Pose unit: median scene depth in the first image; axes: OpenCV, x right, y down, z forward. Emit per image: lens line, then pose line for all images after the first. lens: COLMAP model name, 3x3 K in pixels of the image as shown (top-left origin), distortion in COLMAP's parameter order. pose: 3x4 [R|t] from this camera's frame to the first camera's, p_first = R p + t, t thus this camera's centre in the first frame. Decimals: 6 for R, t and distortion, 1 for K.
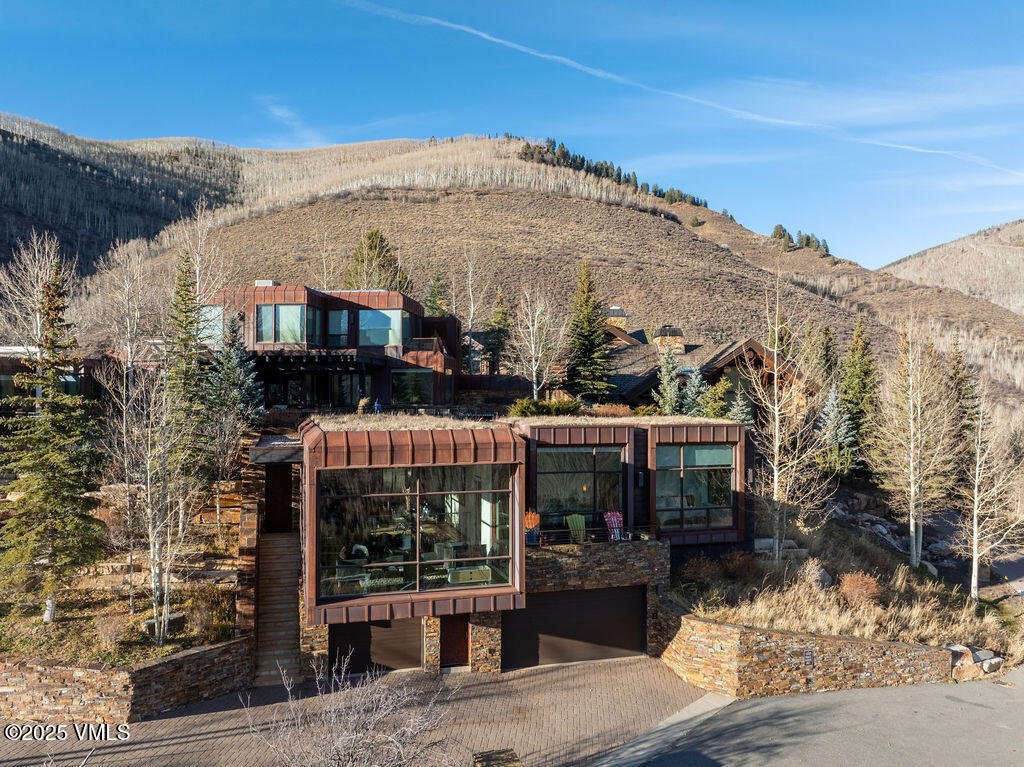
lens RADIAL K [[727.6, 0, 512.0], [0, 727.6, 383.5], [0, 0, 1]] dist [-0.034258, 0.006586]
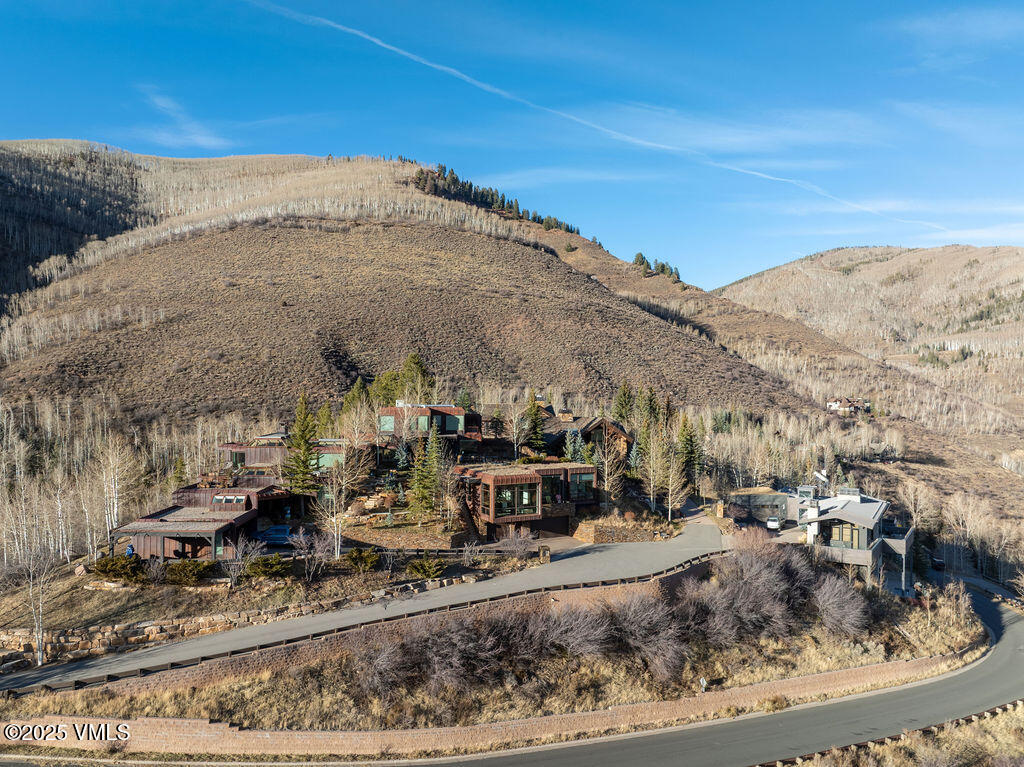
lens RADIAL K [[727.6, 0, 512.0], [0, 727.6, 383.5], [0, 0, 1]] dist [-0.034258, 0.006586]
pose [[0.984906, 0.005307, 0.173011, -0.044399], [-0.006883, 0.999940, 0.008506, -0.024625], [-0.172955, -0.009569, 0.984883, -0.153389]]
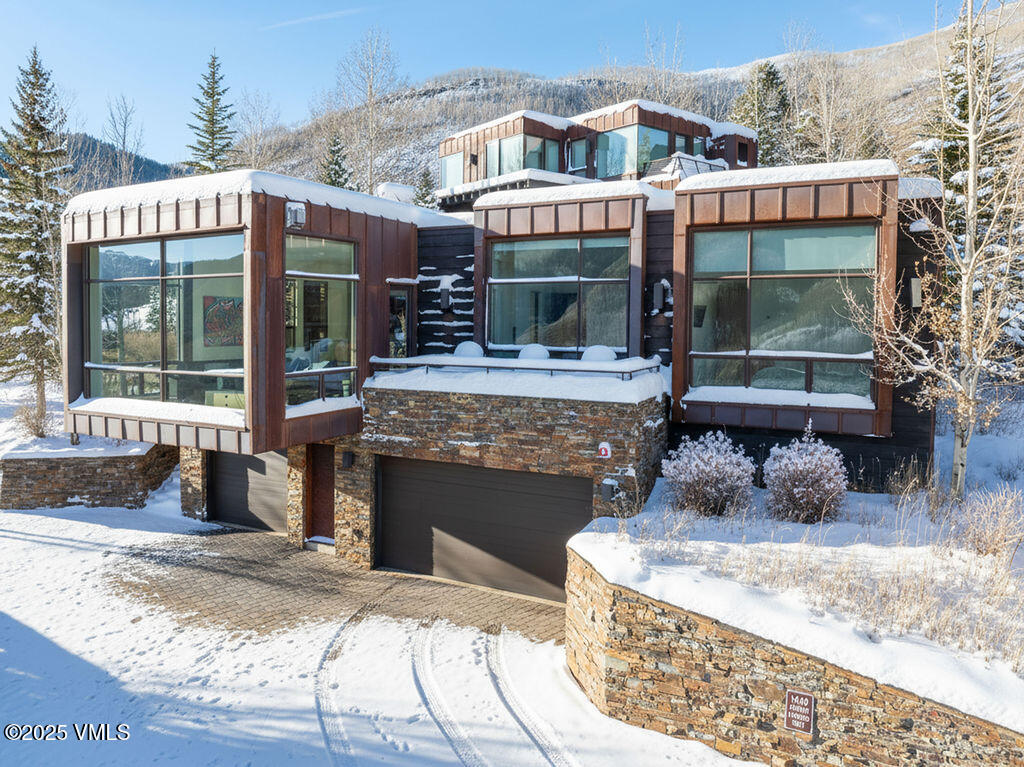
lens RADIAL K [[727.6, 0, 512.0], [0, 727.6, 383.5], [0, 0, 1]] dist [-0.034258, 0.006586]
pose [[0.718371, 0.051647, -0.693740, 0.032083], [0.010793, 0.996293, 0.085348, 0.010066], [0.695576, -0.068799, 0.715150, 0.036548]]
